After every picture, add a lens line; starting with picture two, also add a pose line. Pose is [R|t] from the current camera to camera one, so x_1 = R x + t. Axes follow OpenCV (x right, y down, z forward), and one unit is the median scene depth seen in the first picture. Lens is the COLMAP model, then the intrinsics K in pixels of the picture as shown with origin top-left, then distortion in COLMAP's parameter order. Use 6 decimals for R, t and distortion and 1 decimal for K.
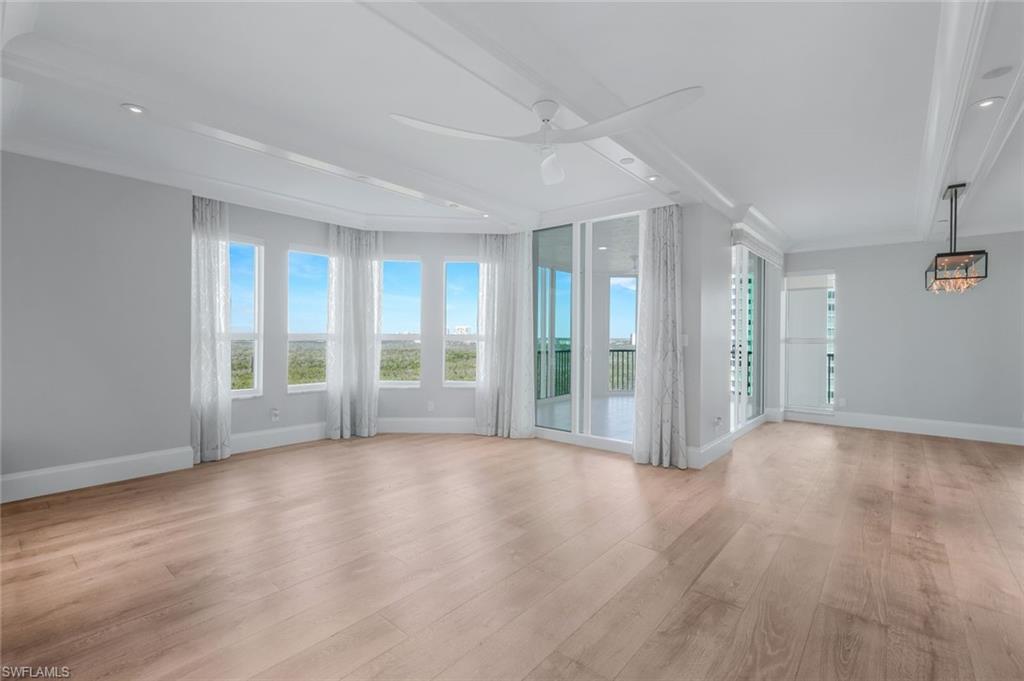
lens RADIAL K [[452.5, 0, 505.3], [0, 452.5, 335.2], [0, 0, 1]] dist [0.003686, -0.000252]
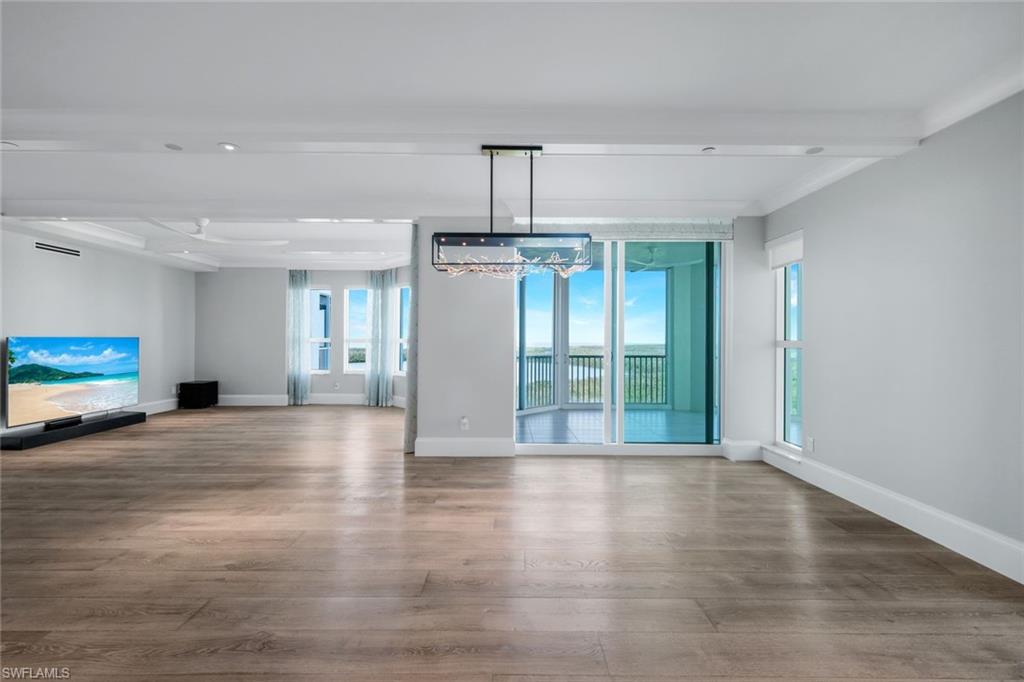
lens RADIAL K [[452.5, 0, 513.1], [0, 452.5, 338.4], [0, 0, 1]] dist [0.003686, -0.000252]
pose [[0.657978, -0.002138, -0.753034, 1.297831], [-0.002463, 0.999985, -0.004991, 0.006273], [0.753033, 0.005138, 0.657963, 0.398420]]
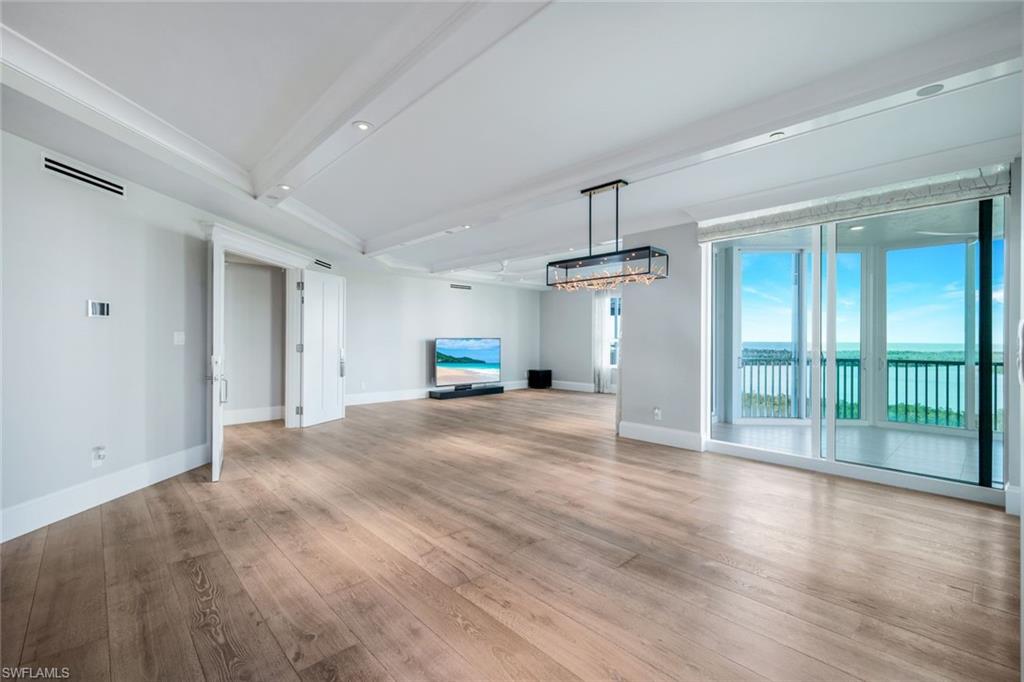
lens RADIAL K [[452.5, 0, 512.9], [0, 452.5, 341.7], [0, 0, 1]] dist [0.003686, -0.000252]
pose [[-0.105342, 0.002412, -0.994433, 1.627187], [-0.004933, 0.999983, 0.002948, 0.008769], [0.994424, 0.005216, -0.105328, 0.738891]]
